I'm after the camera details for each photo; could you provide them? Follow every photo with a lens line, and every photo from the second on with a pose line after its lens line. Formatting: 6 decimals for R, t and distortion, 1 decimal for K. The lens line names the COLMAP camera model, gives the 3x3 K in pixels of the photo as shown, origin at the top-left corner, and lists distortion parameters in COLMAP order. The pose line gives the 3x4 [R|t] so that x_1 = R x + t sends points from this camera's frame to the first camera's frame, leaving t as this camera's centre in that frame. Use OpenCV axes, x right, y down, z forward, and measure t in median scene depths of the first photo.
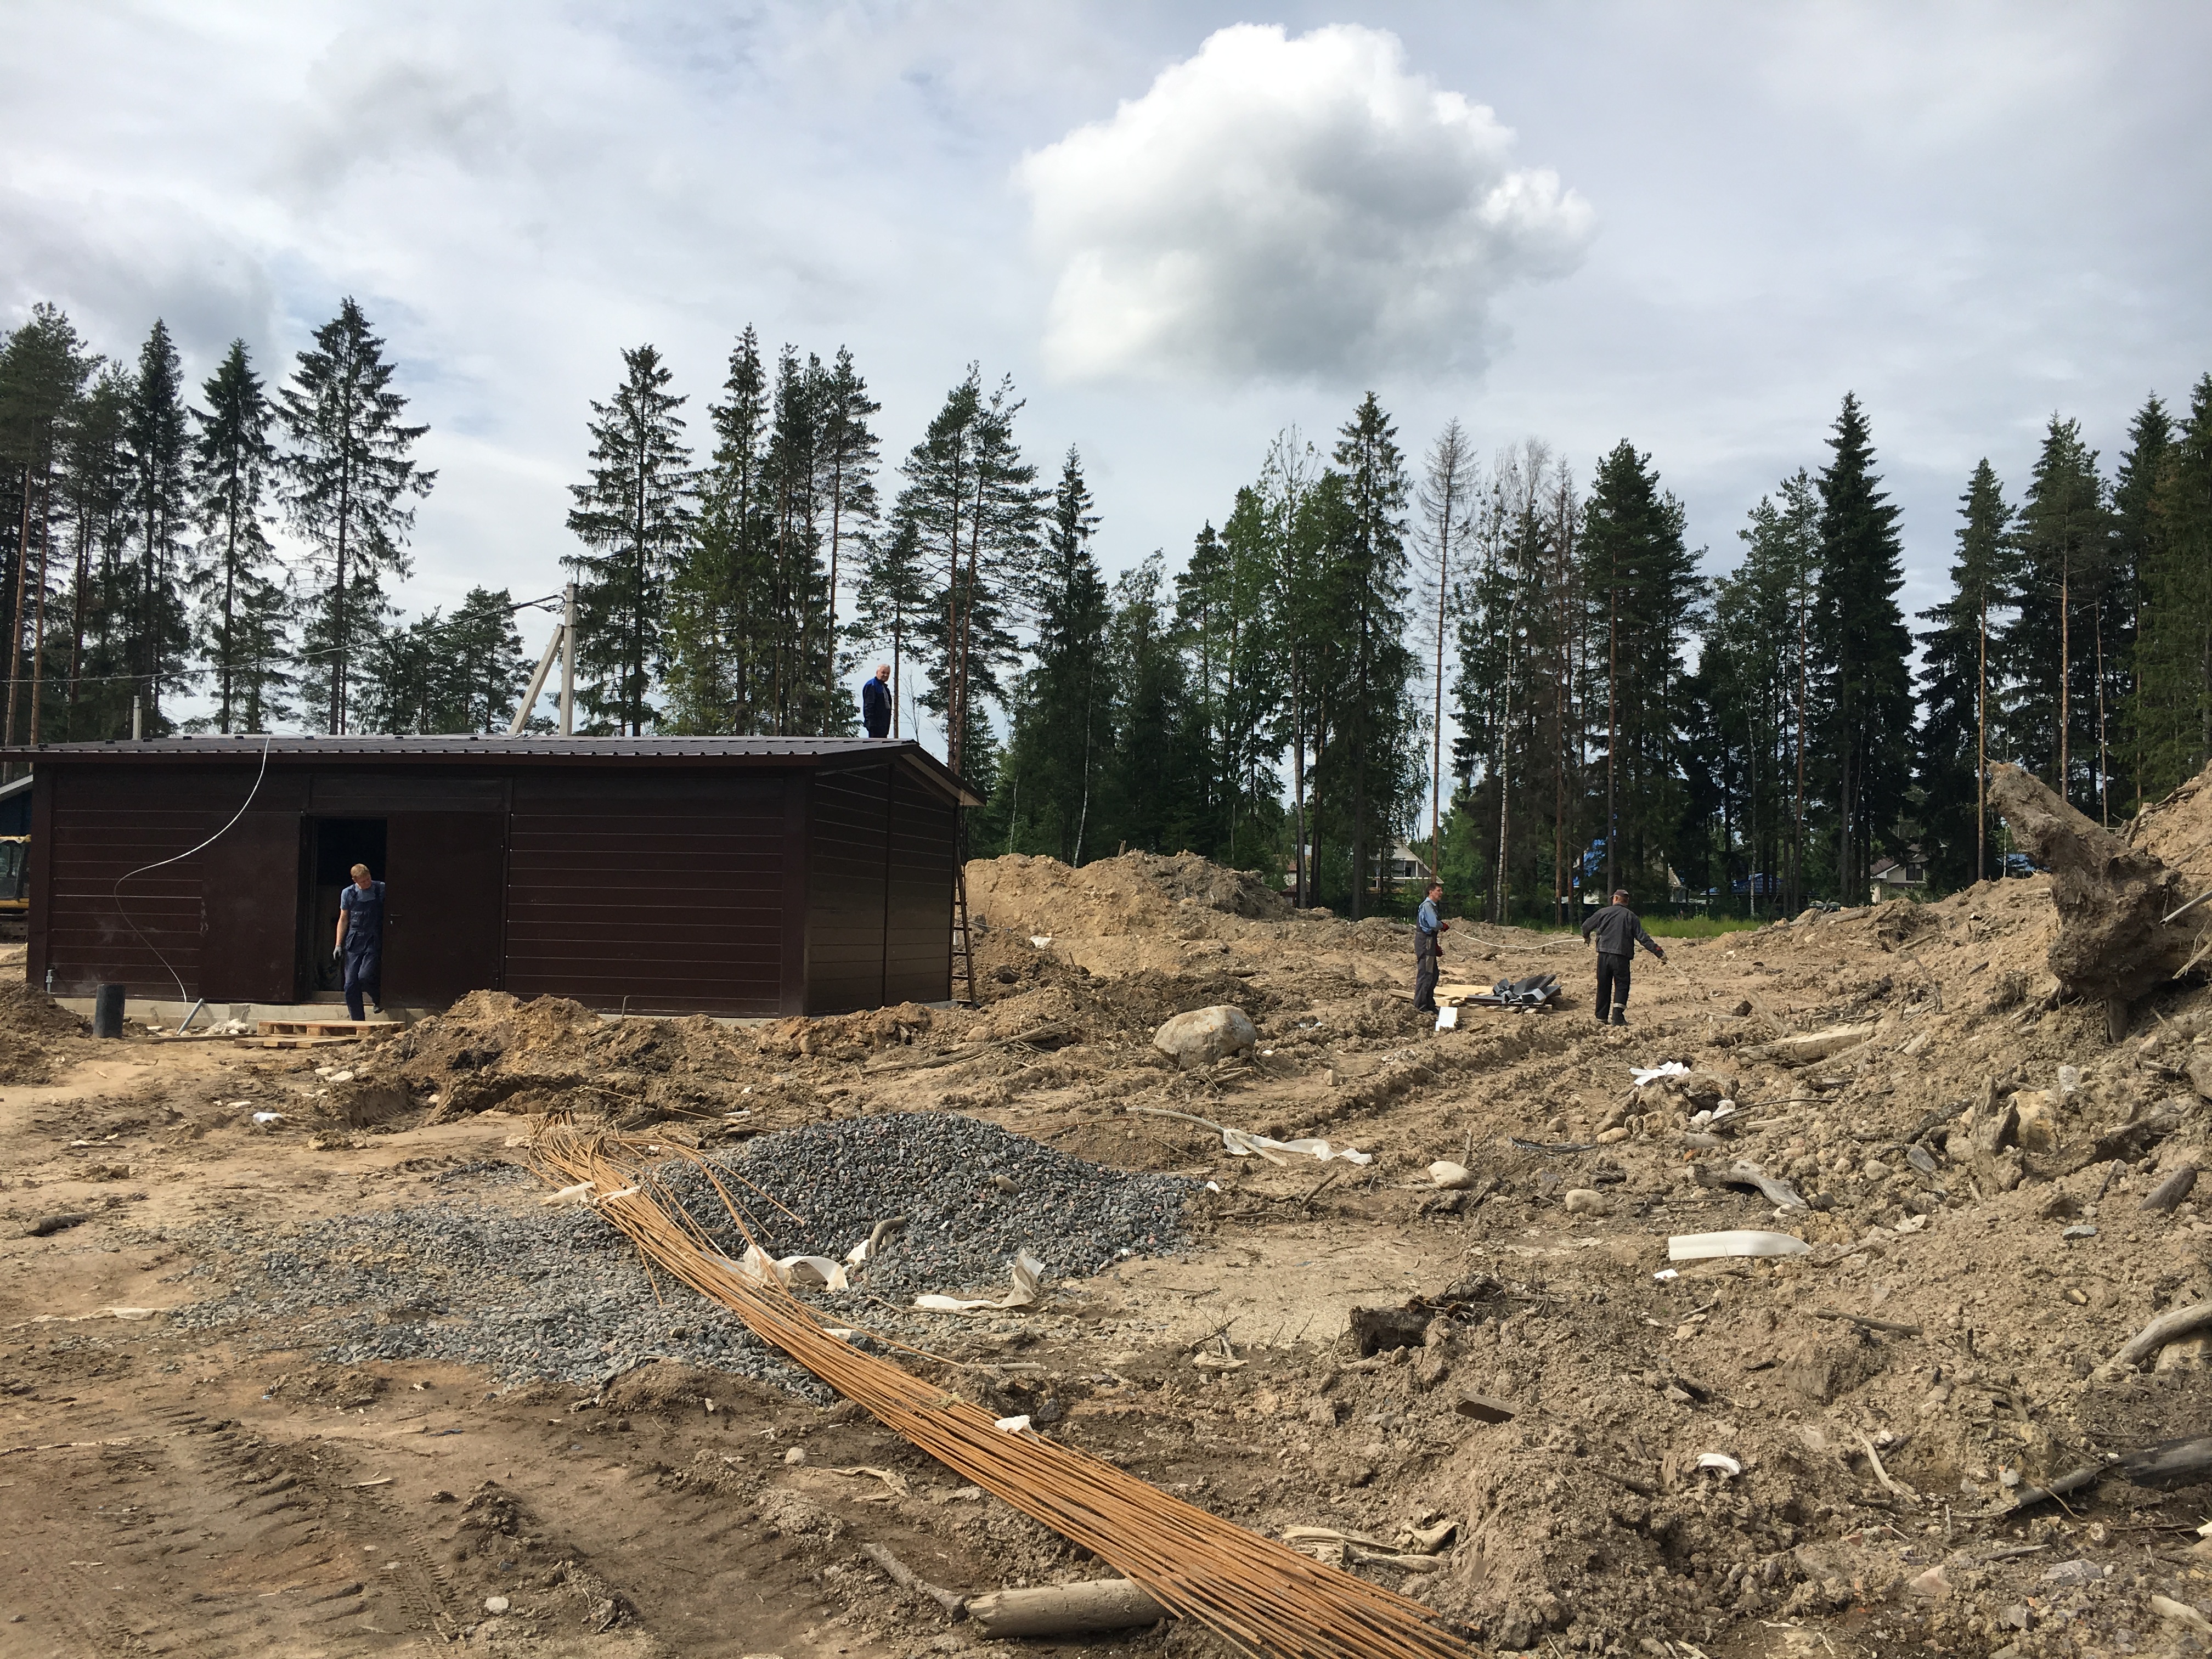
lens RADIAL K [[1872.5, 0, 1106.8], [0, 1872.5, 839.0], [0, 0, 1]] dist [0.063337, -0.080742]
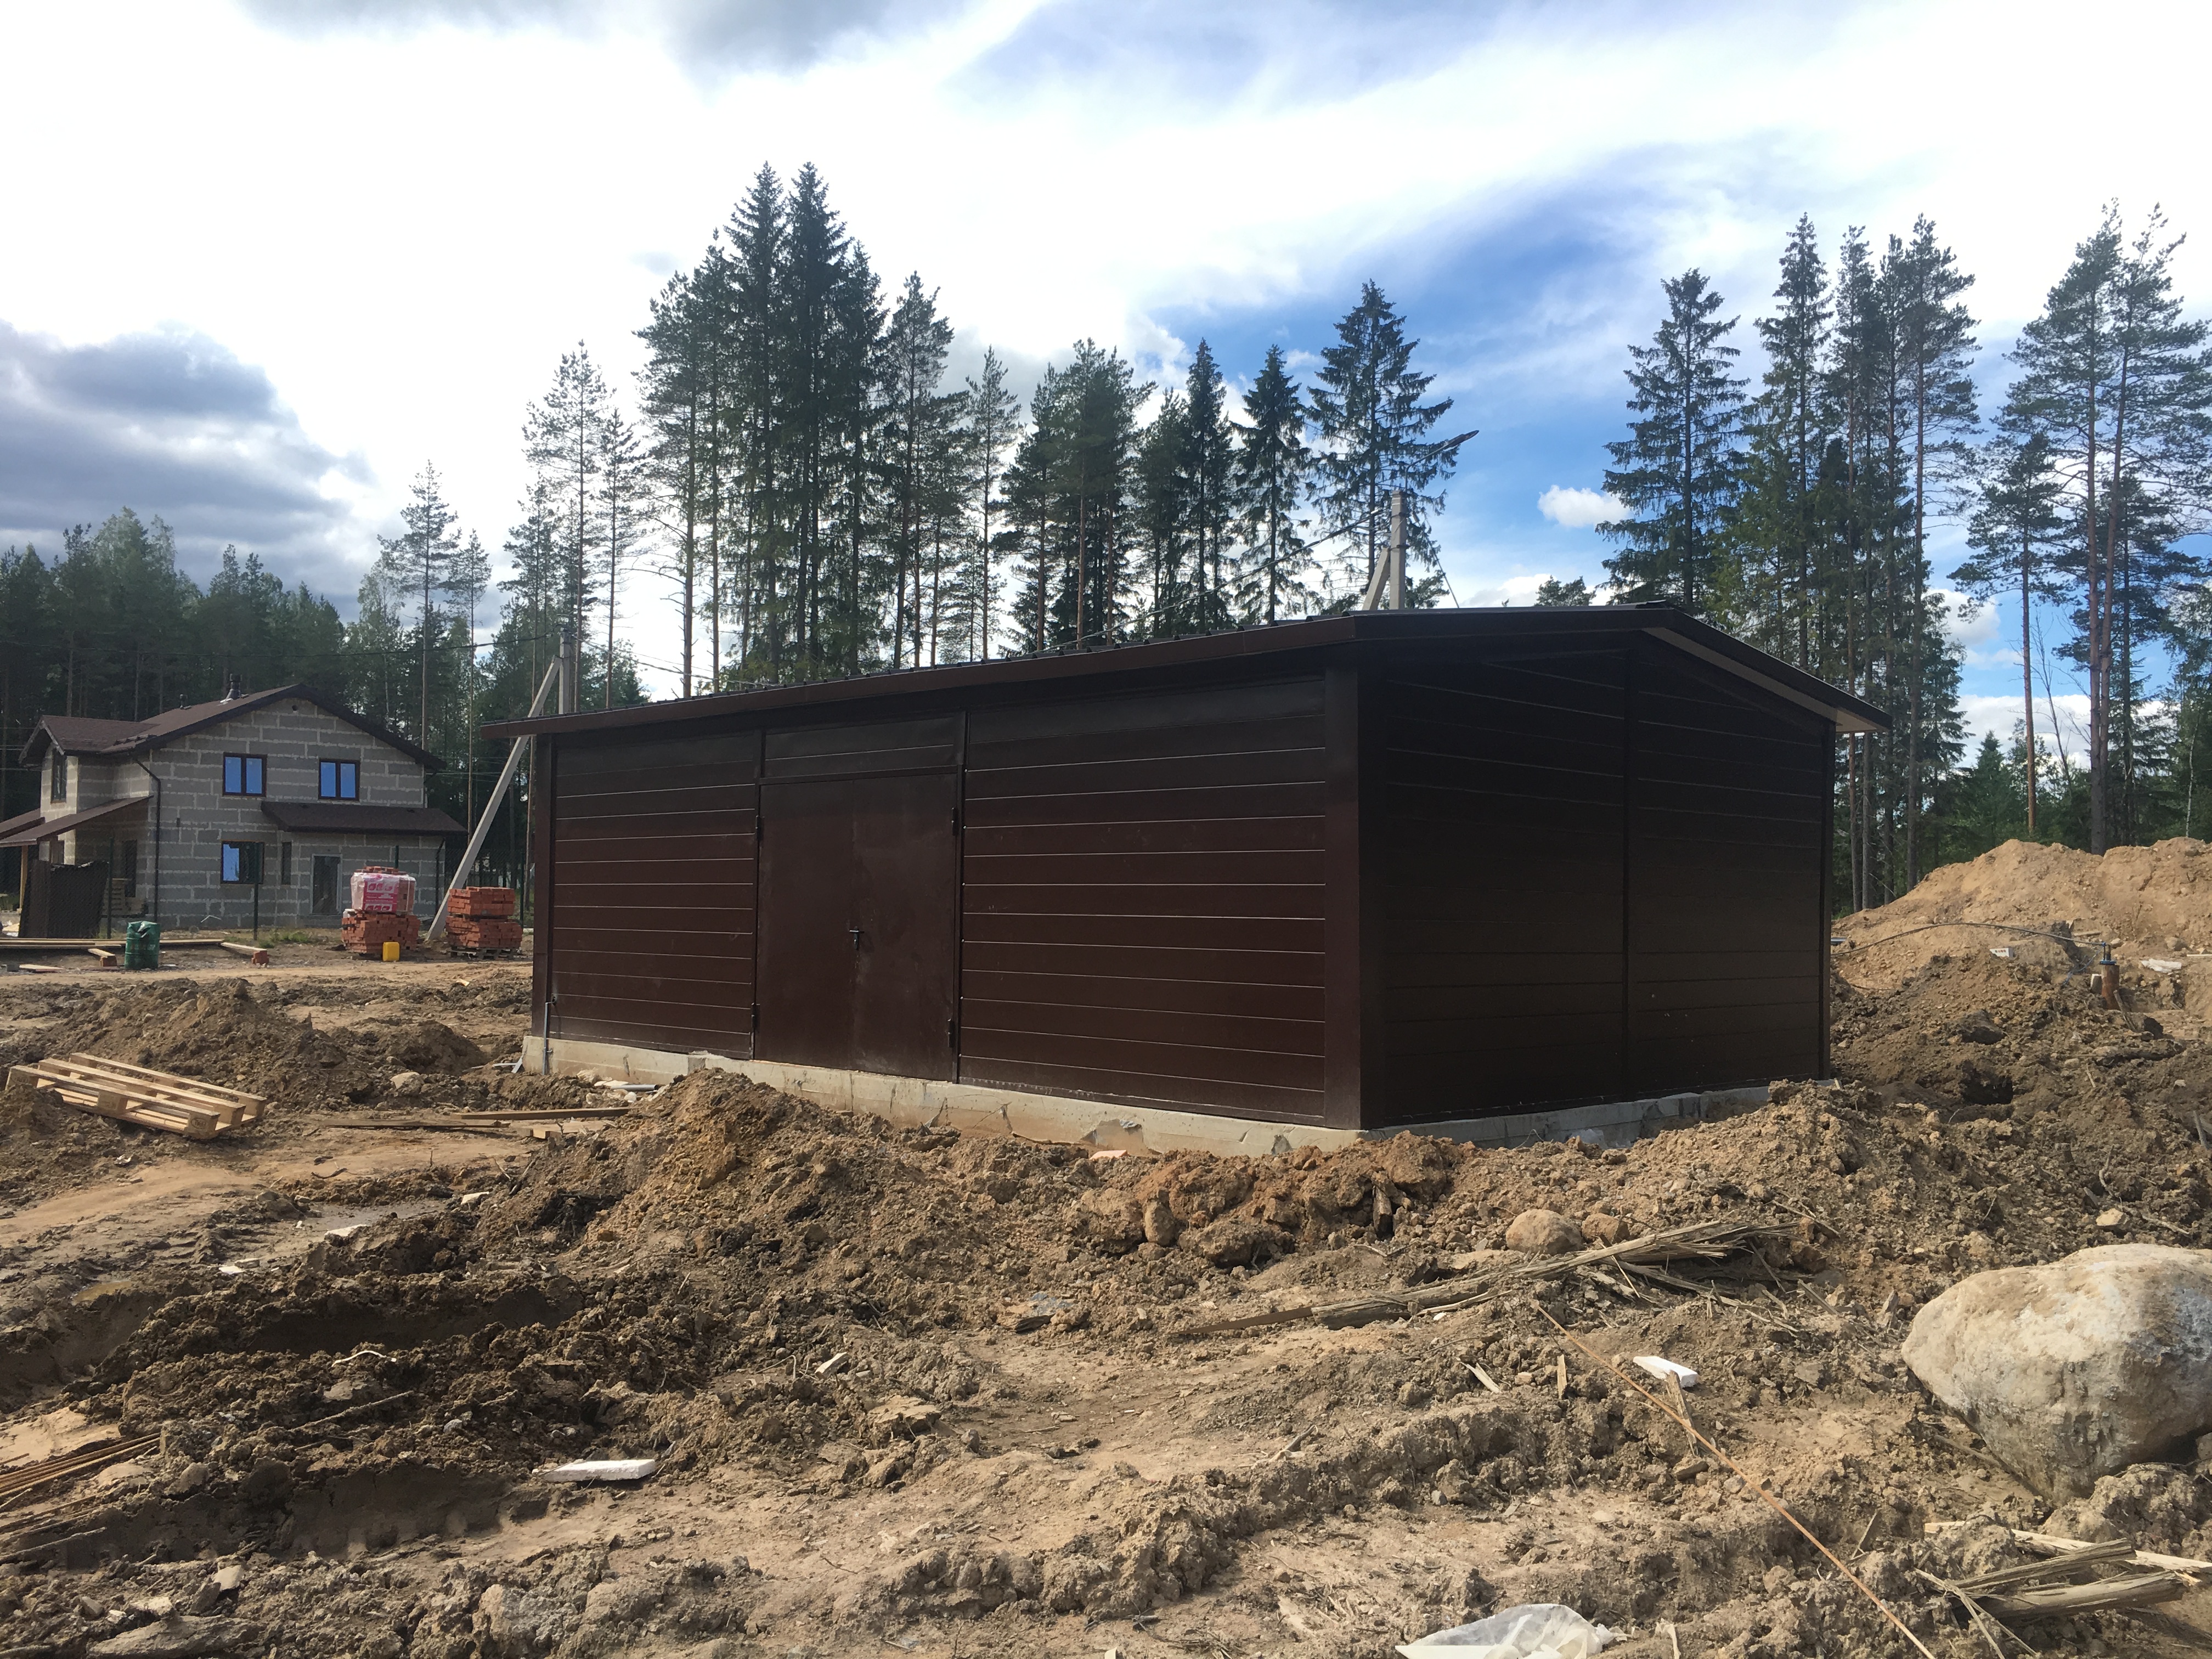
lens RADIAL K [[1872.5, 0, 1106.8], [0, 1872.5, 839.0], [0, 0, 1]] dist [0.063337, -0.080742]
pose [[0.826385, -0.029240, -0.562345, 0.018118], [0.027388, 0.999556, -0.011726, 0.004650], [0.562439, -0.005711, 0.826819, 0.128296]]
